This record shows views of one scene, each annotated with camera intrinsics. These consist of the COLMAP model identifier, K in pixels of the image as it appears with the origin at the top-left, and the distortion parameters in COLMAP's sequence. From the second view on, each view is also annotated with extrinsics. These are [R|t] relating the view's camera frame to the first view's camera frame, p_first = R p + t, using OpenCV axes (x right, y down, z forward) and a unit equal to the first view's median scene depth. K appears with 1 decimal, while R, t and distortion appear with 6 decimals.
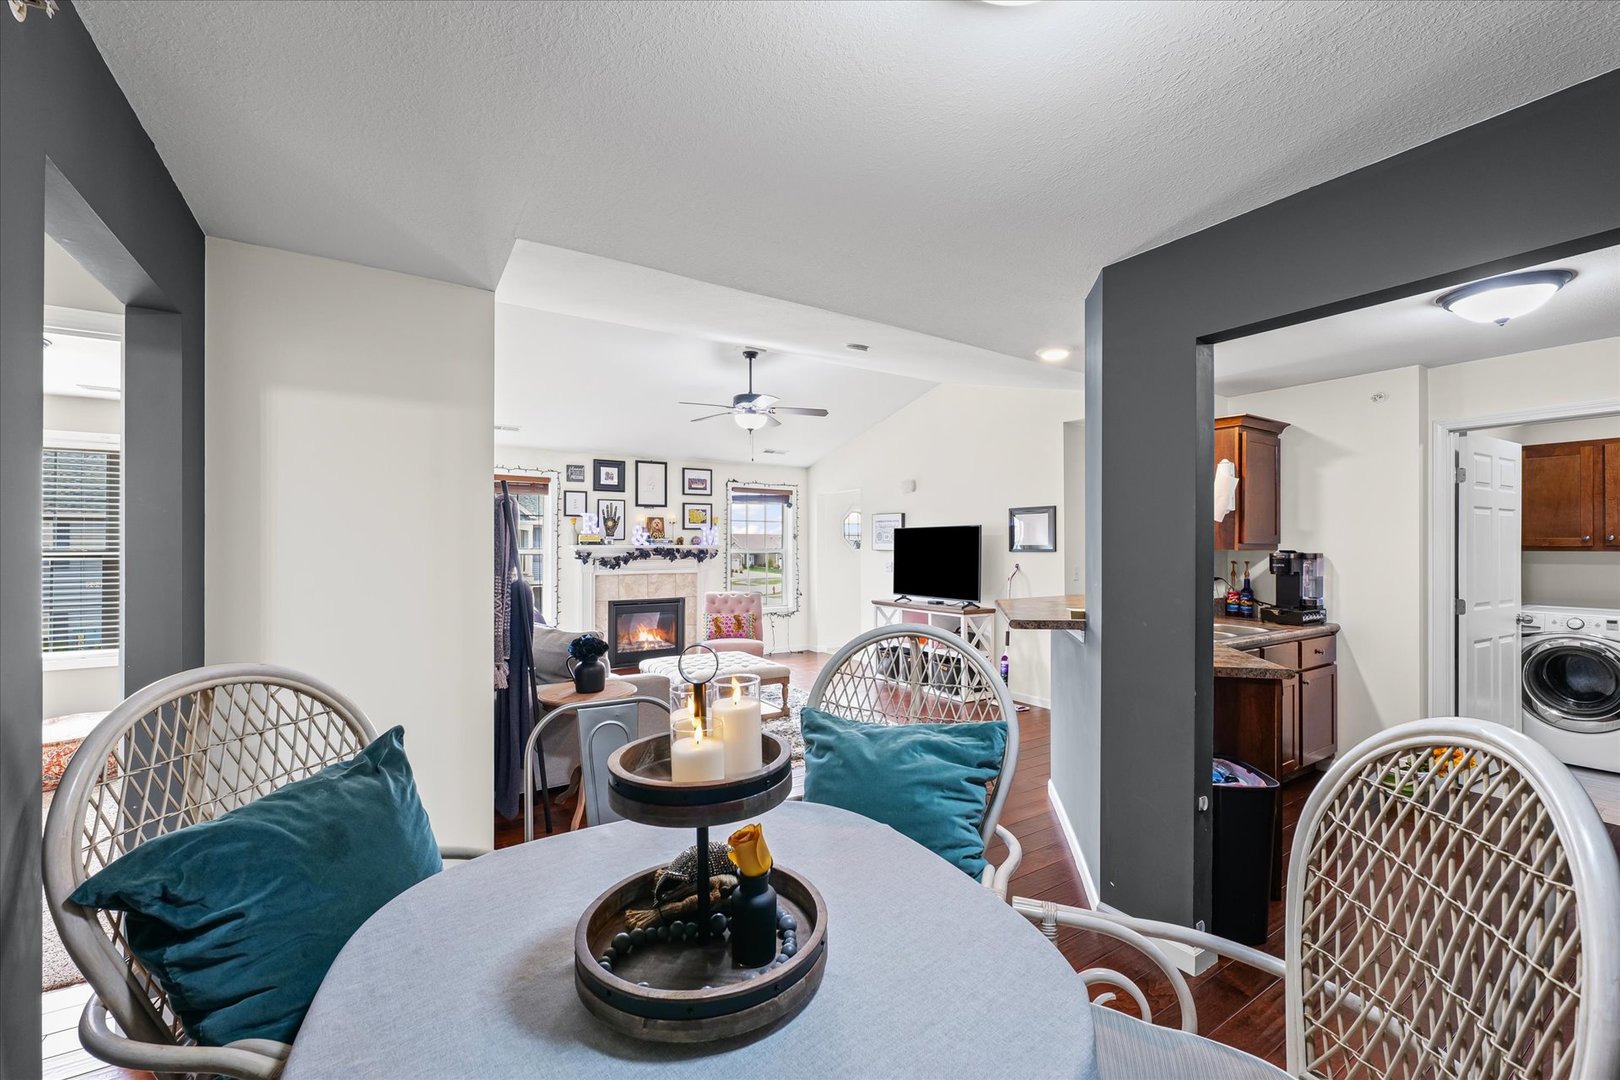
lens RADIAL K [[721.3, 0, 815.5], [0, 721.3, 536.5], [0, 0, 1]] dist [0.000658, -0.000385]
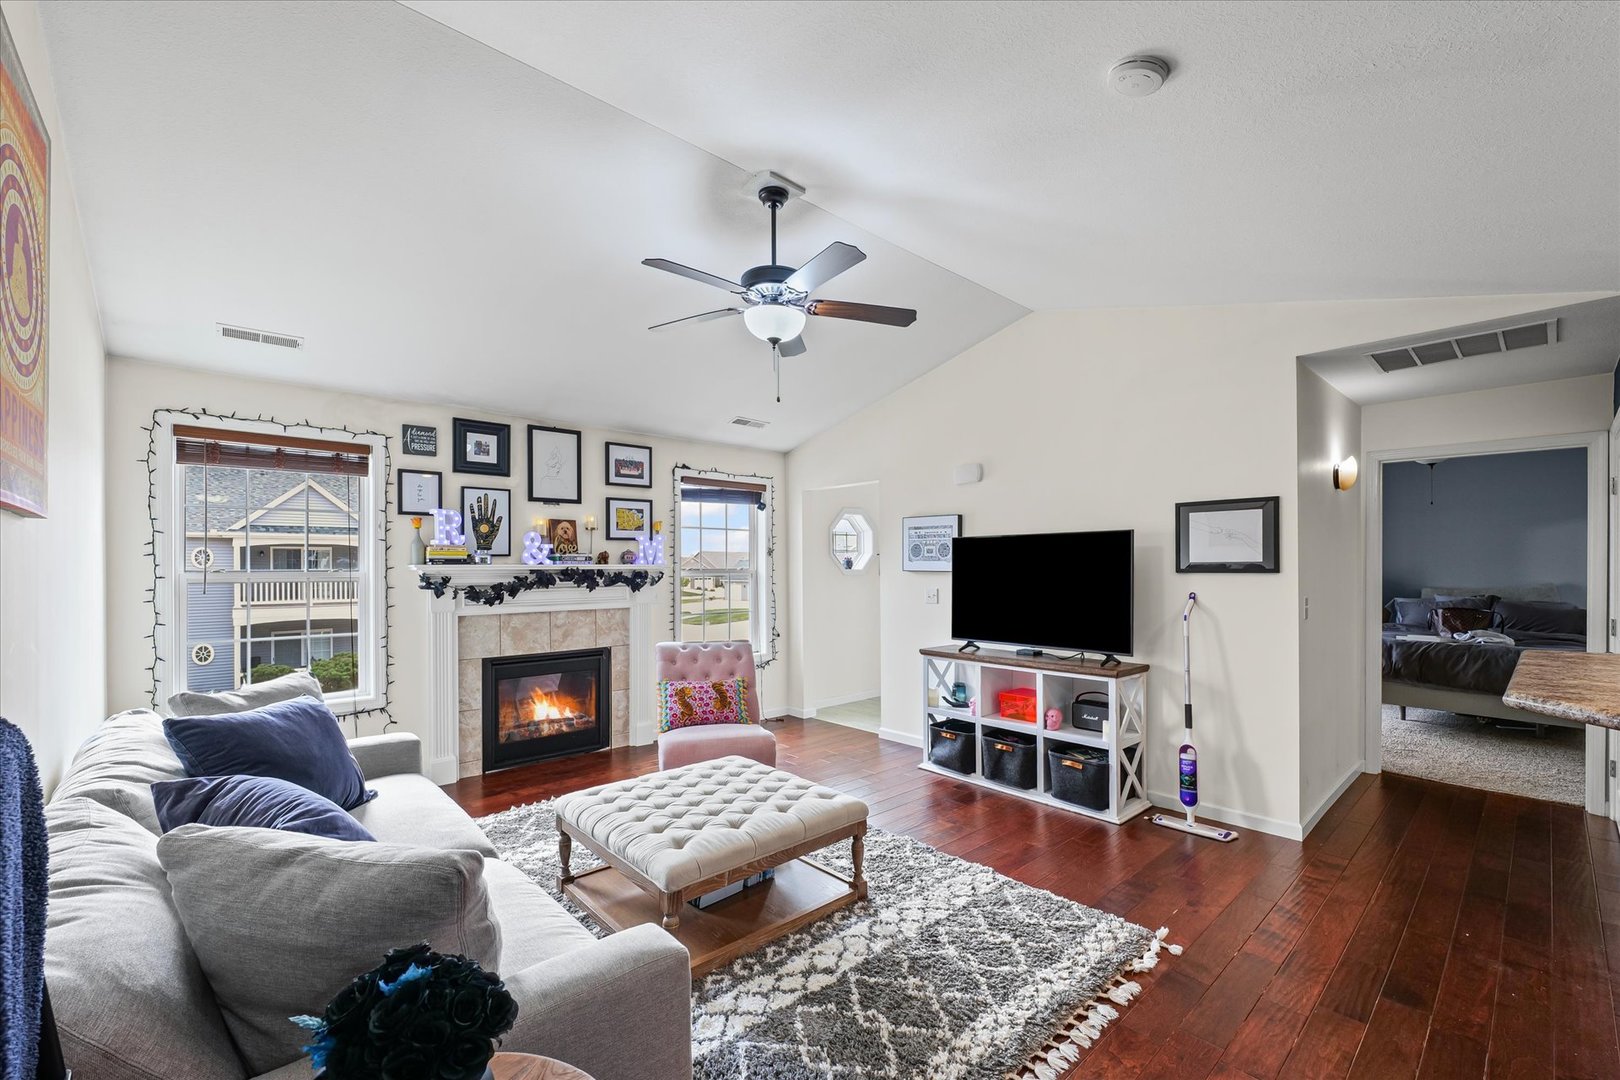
lens RADIAL K [[673.6, 0, 804.5], [0, 673.6, 568.8], [0, 0, 1]] dist [-0.001848, -0.000049]
pose [[0.985034, -0.003882, 0.172319, -0.121054], [0.001031, 0.999861, 0.016632, 0.006316], [-0.172359, -0.016206, 0.984901, 0.409388]]
